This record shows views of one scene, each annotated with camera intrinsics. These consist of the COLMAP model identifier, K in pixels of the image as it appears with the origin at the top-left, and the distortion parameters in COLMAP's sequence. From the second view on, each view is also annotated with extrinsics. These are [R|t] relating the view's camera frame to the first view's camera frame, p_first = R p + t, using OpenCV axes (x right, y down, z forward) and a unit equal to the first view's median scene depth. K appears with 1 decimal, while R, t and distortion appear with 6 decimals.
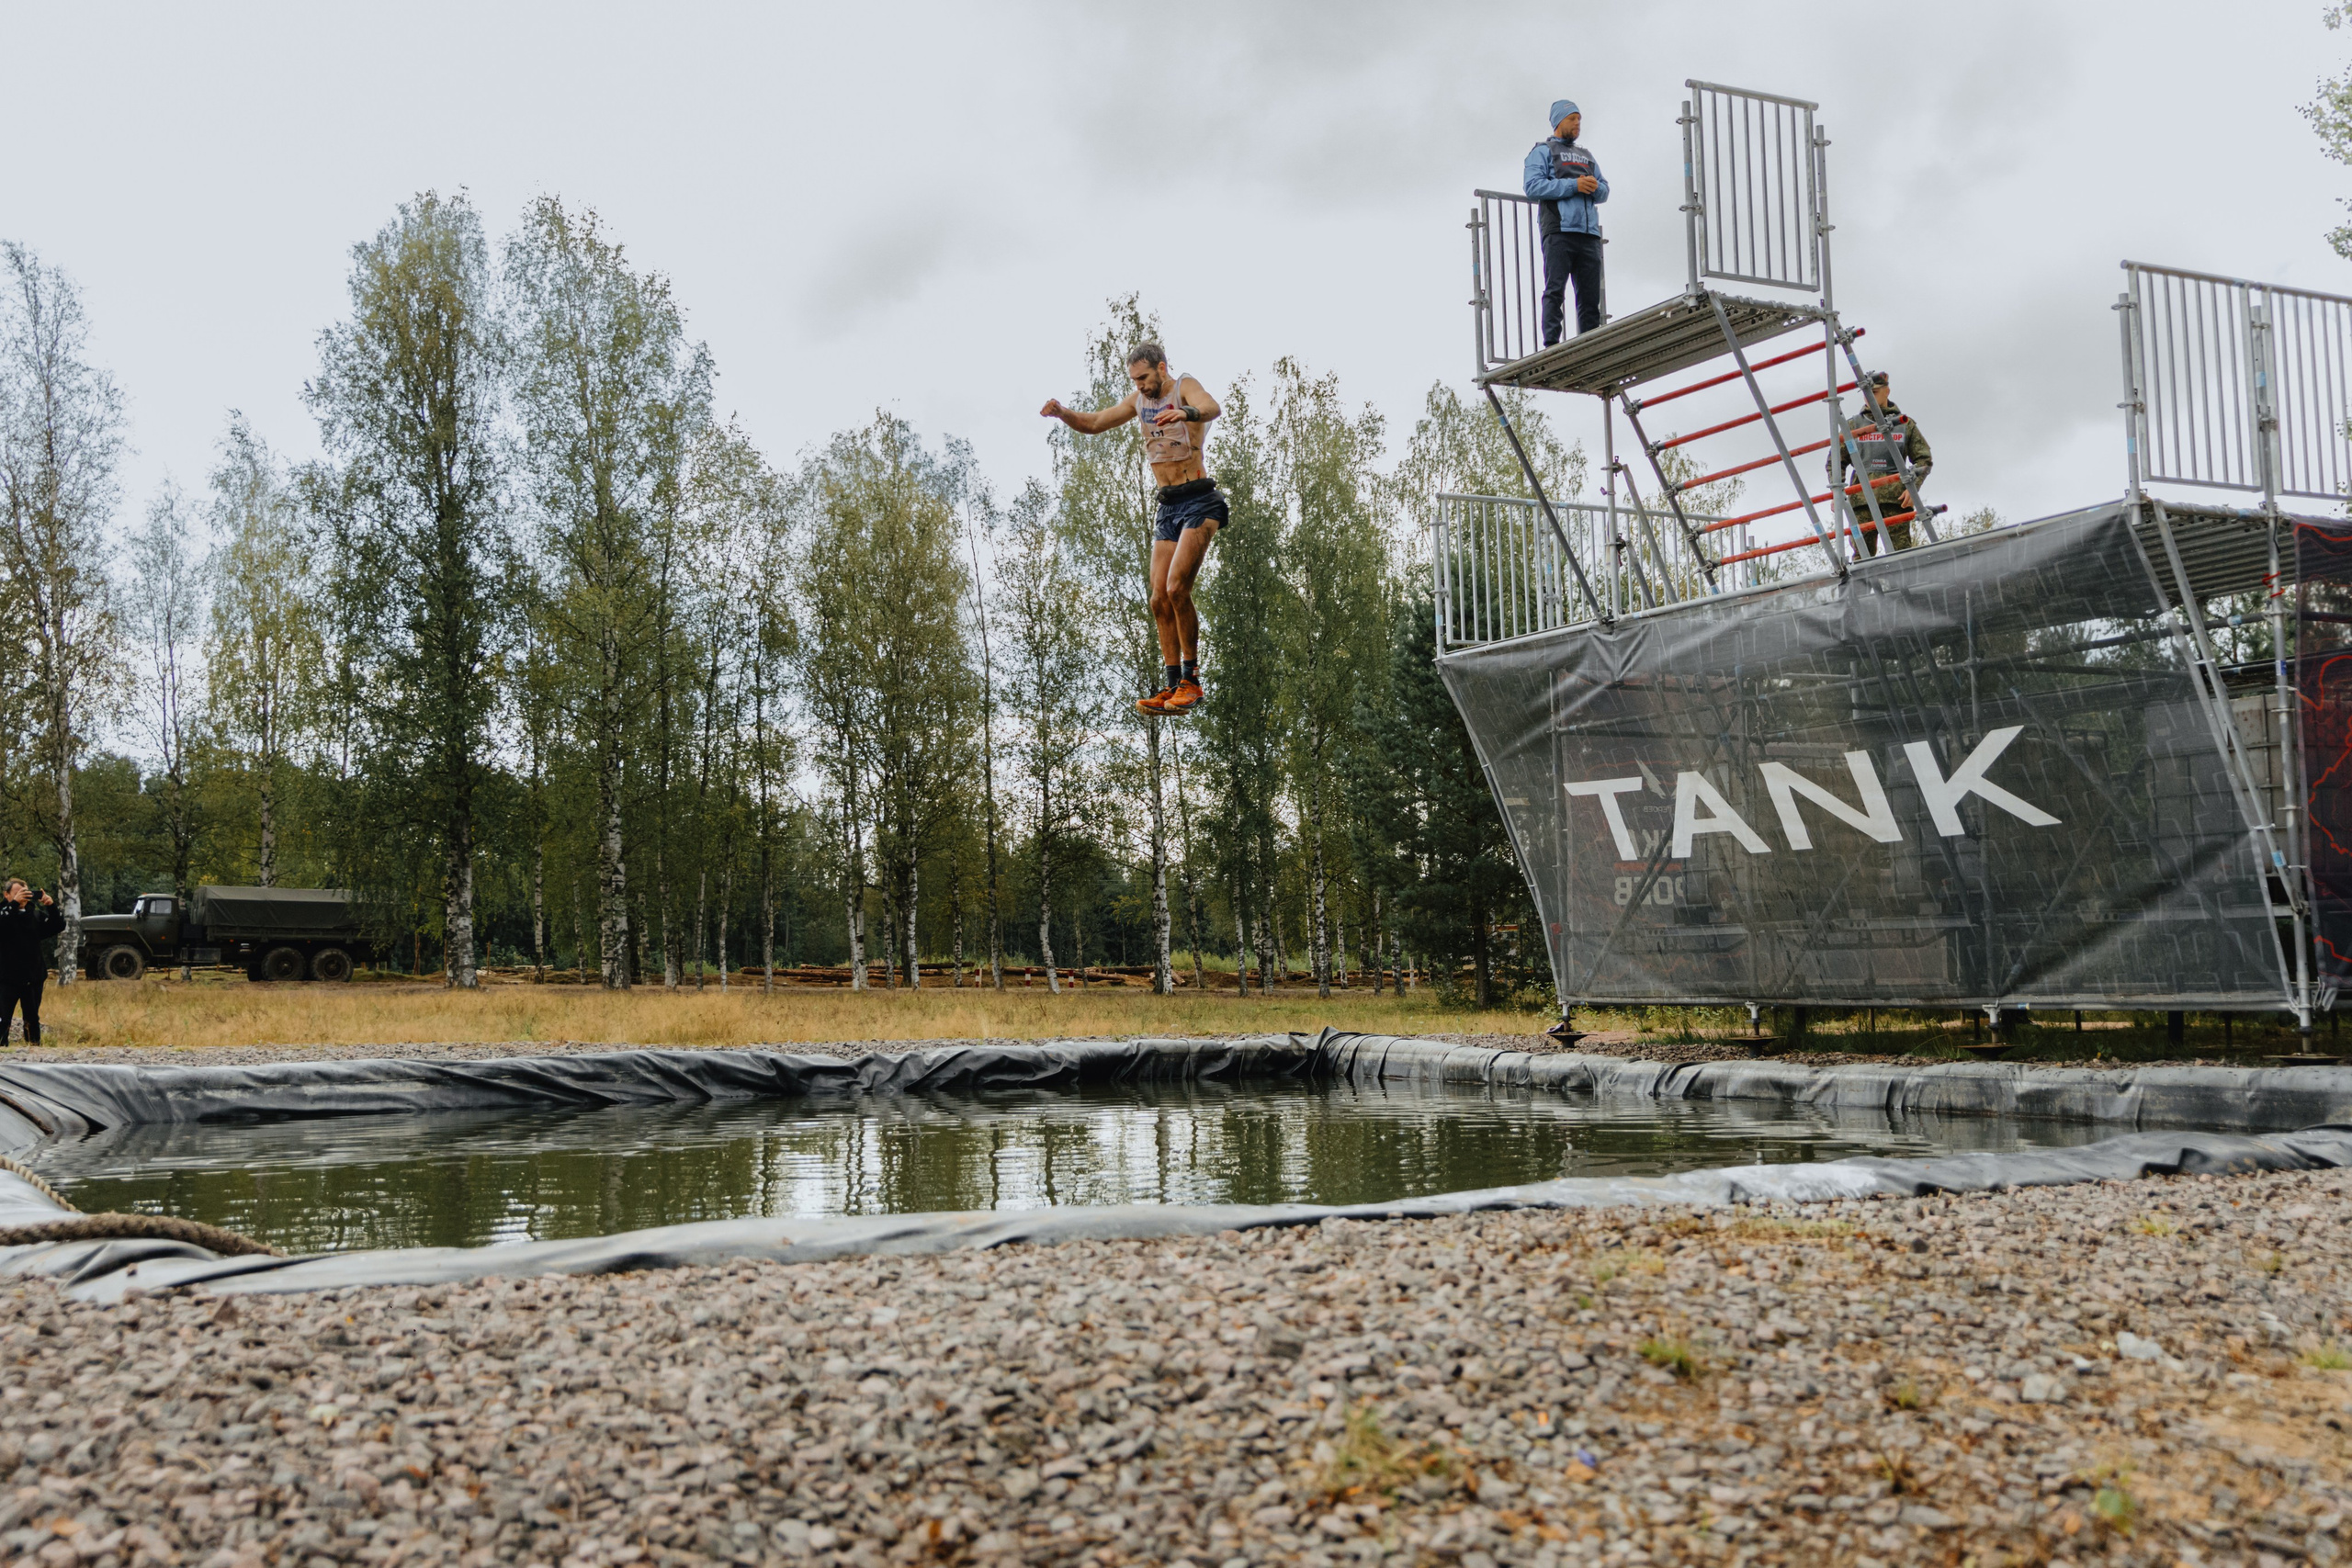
lens RADIAL K [[2298.2, 0, 1176.0], [0, 2298.2, 784.0], [0, 0, 1]] dist [-0.014404, 0.010160]
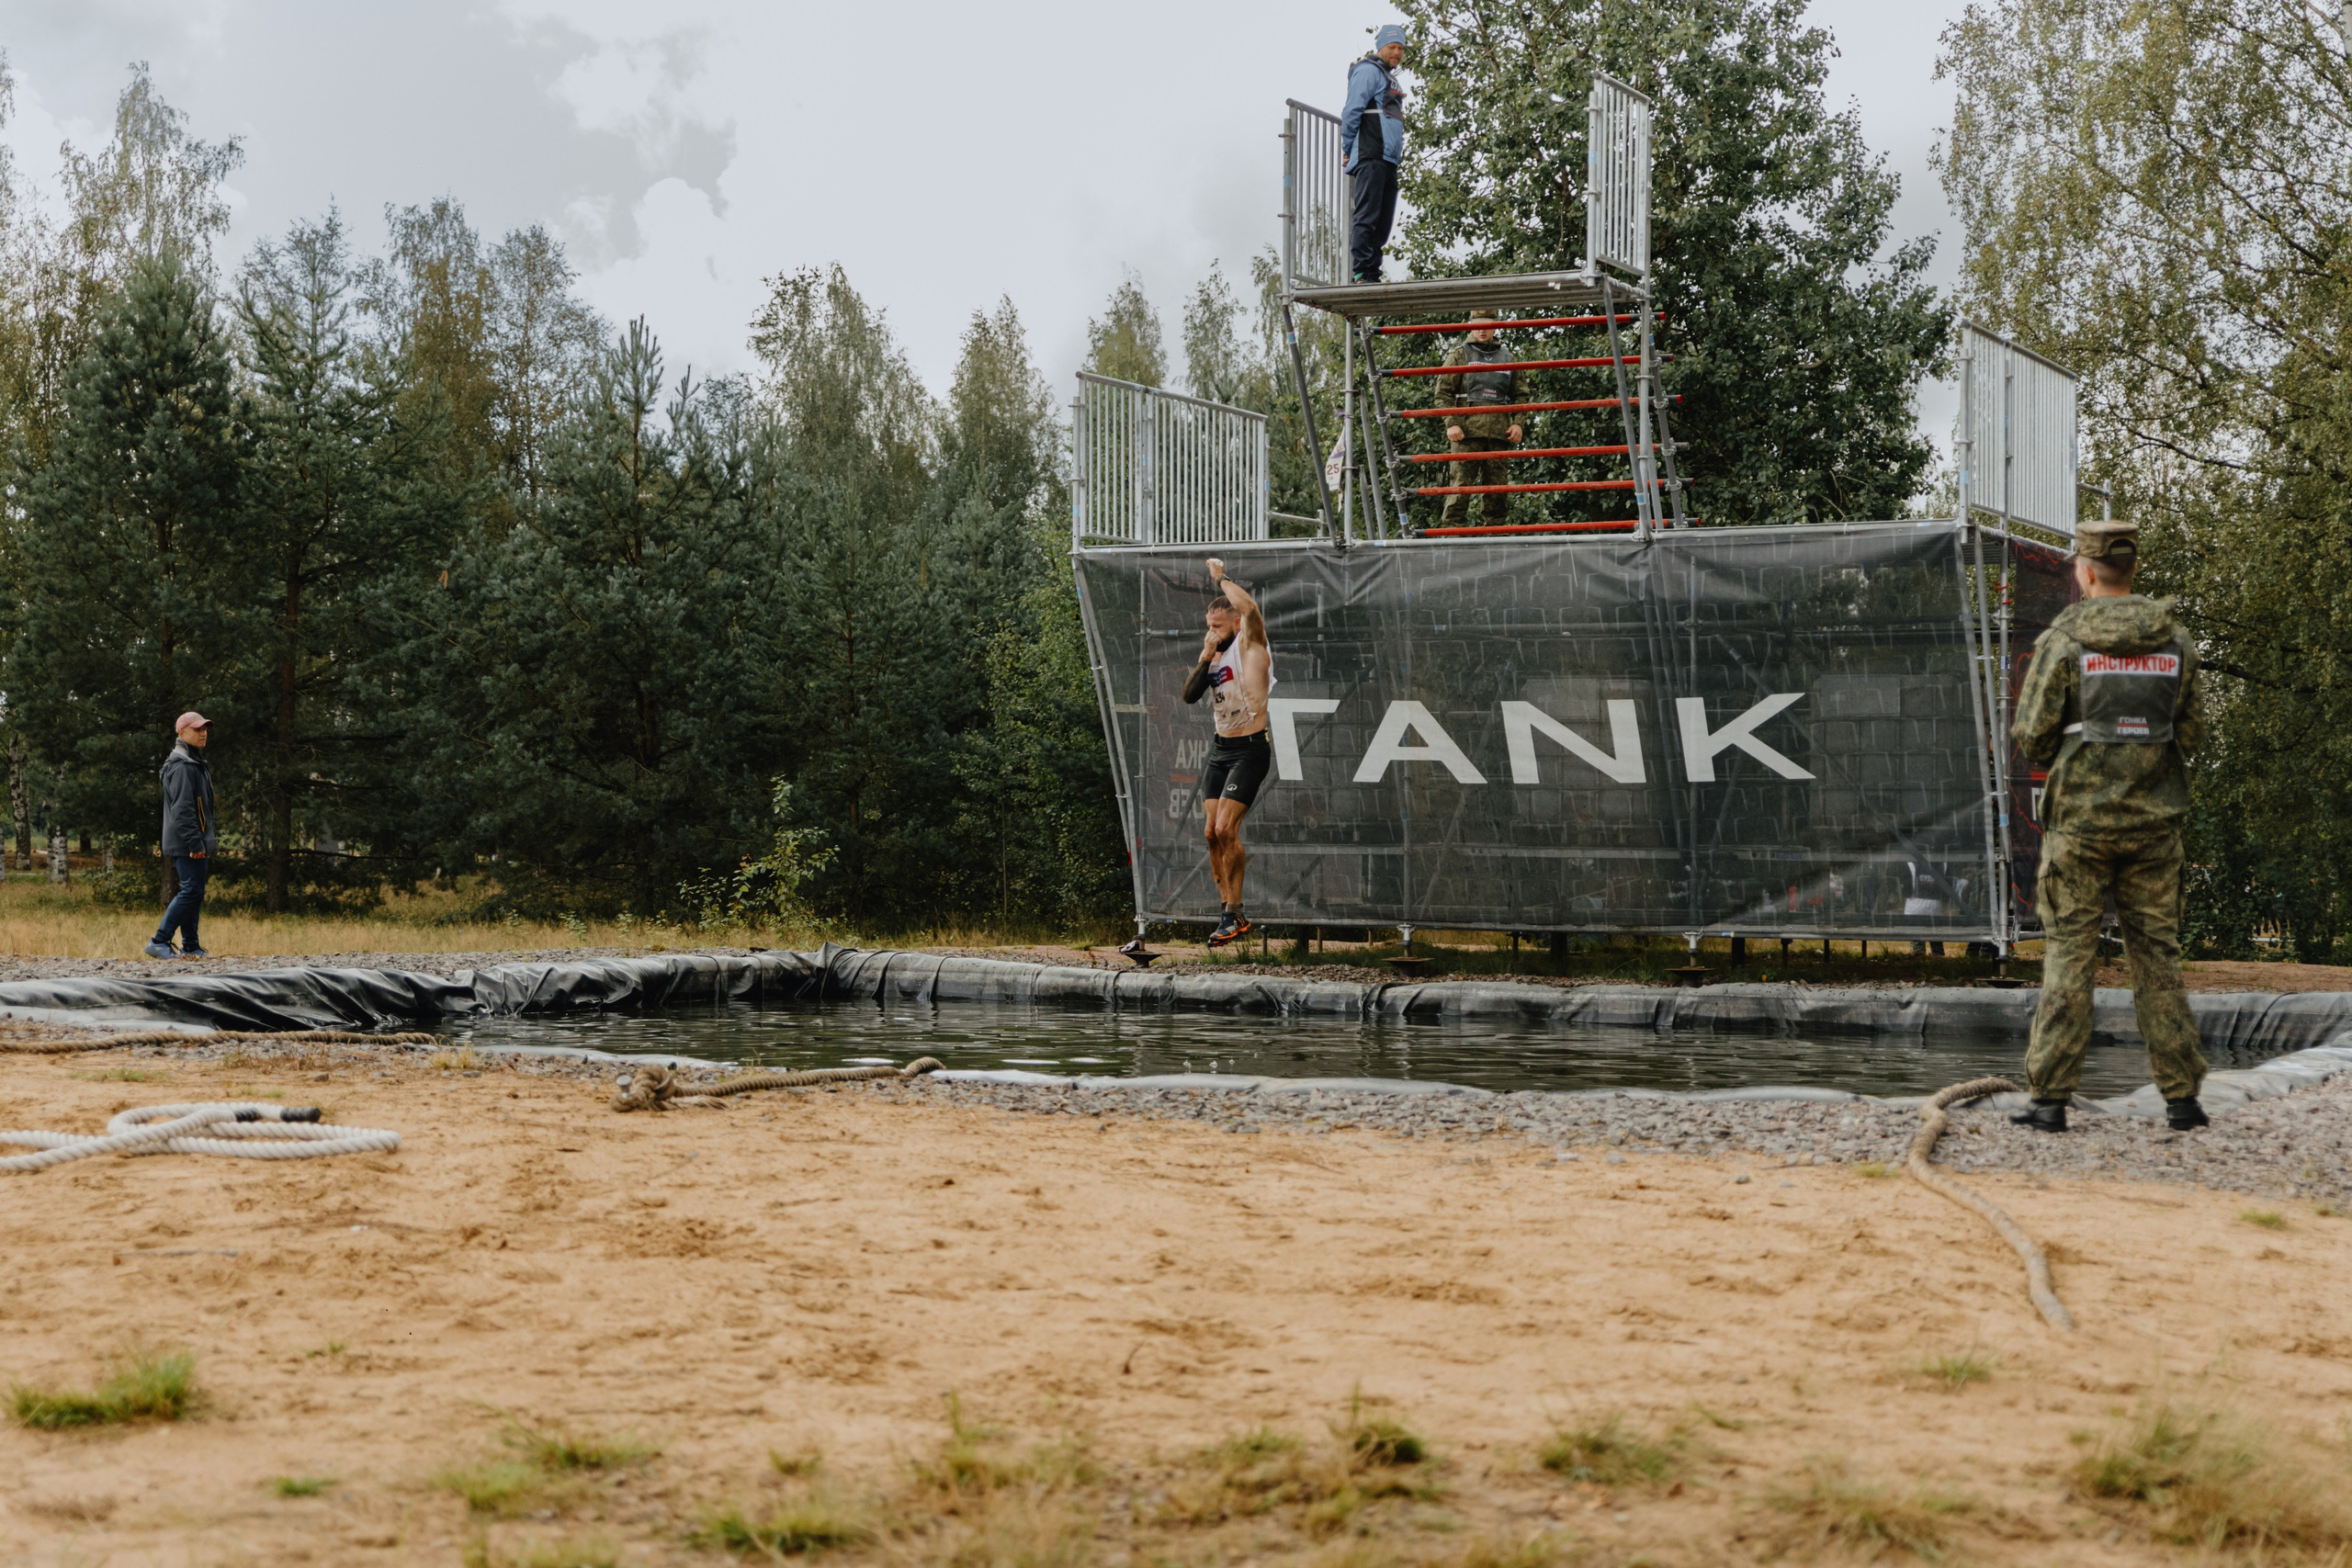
lens RADIAL K [[3459.6, 0, 1176.0], [0, 3459.6, 784.0], [0, 0, 1]] dist [-0.060475, -0.004326]
pose [[0.811251, 0.034103, 0.583702, -0.779580], [-0.071582, 0.996581, 0.041261, -0.025138], [-0.580300, -0.075255, 0.810919, -0.196795]]
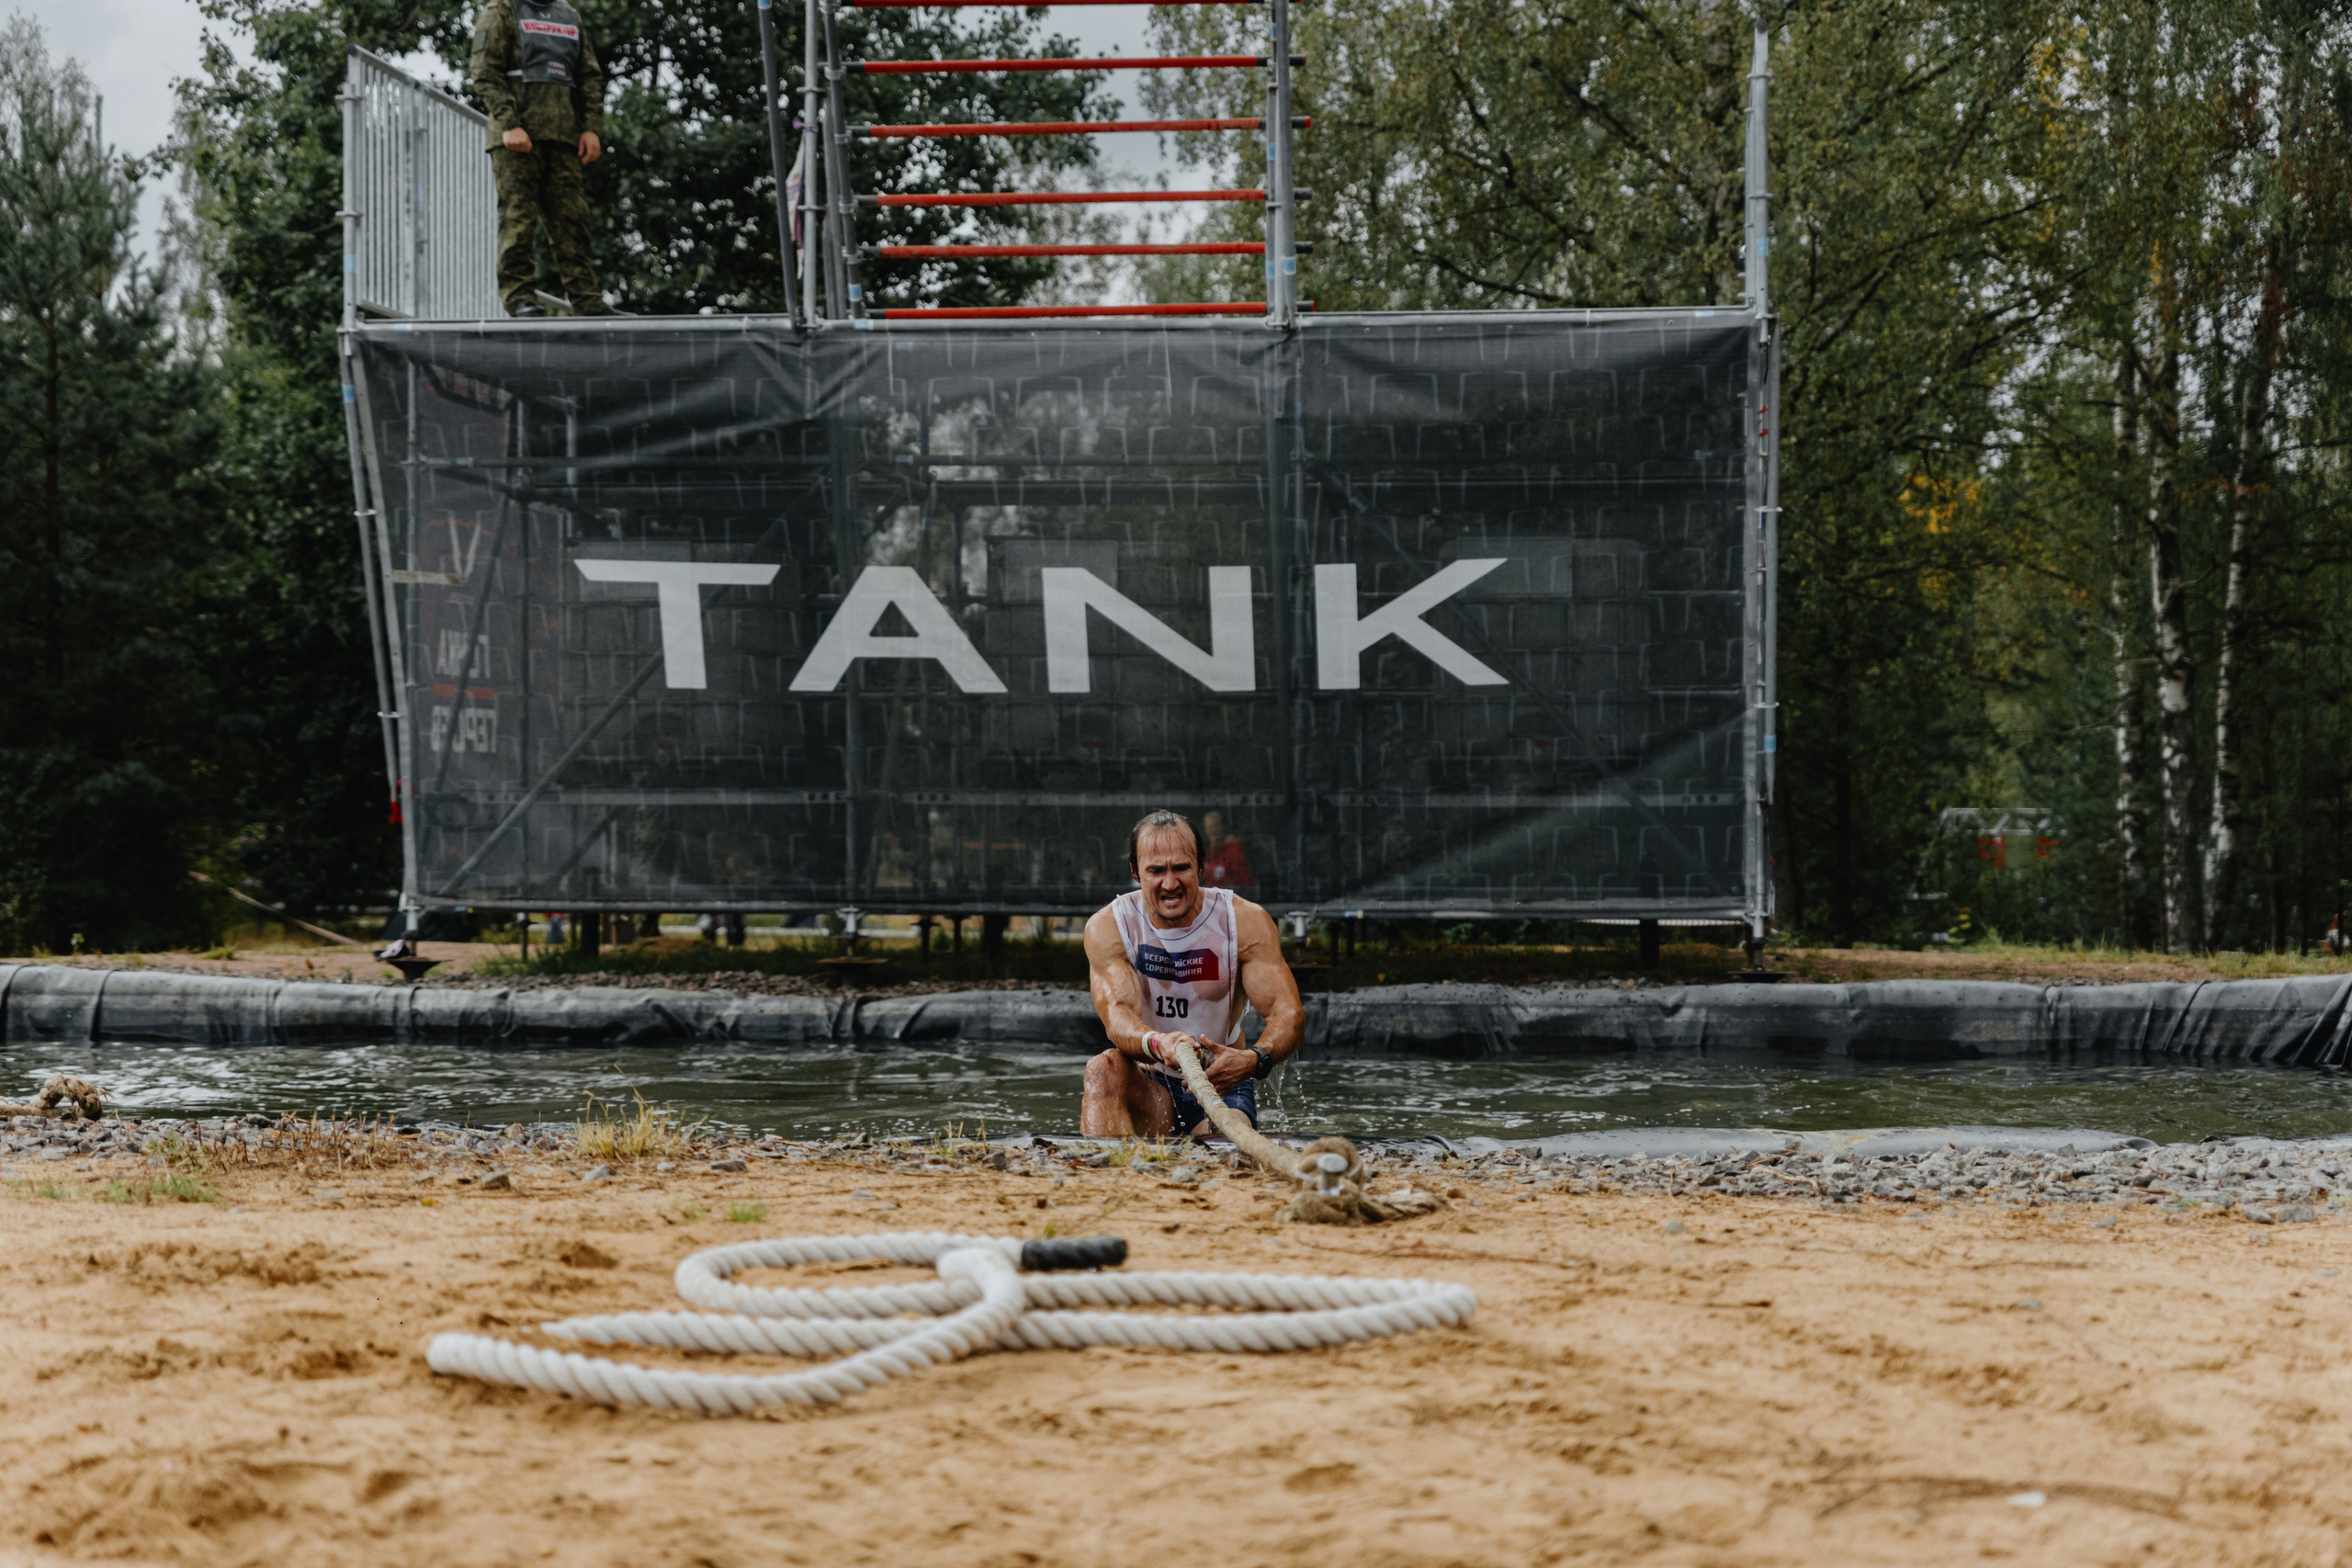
lens RADIAL K [[4576.0, 0, 1176.0], [0, 4576.0, 784.0], [0, 0, 1]] dist [-0.041887, -0.091512]
pose [[0.555244, 0.026602, 0.831262, -0.867775], [-0.079647, 0.996595, 0.021307, 0.023700], [-0.827865, -0.078038, 0.555472, 0.186321]]
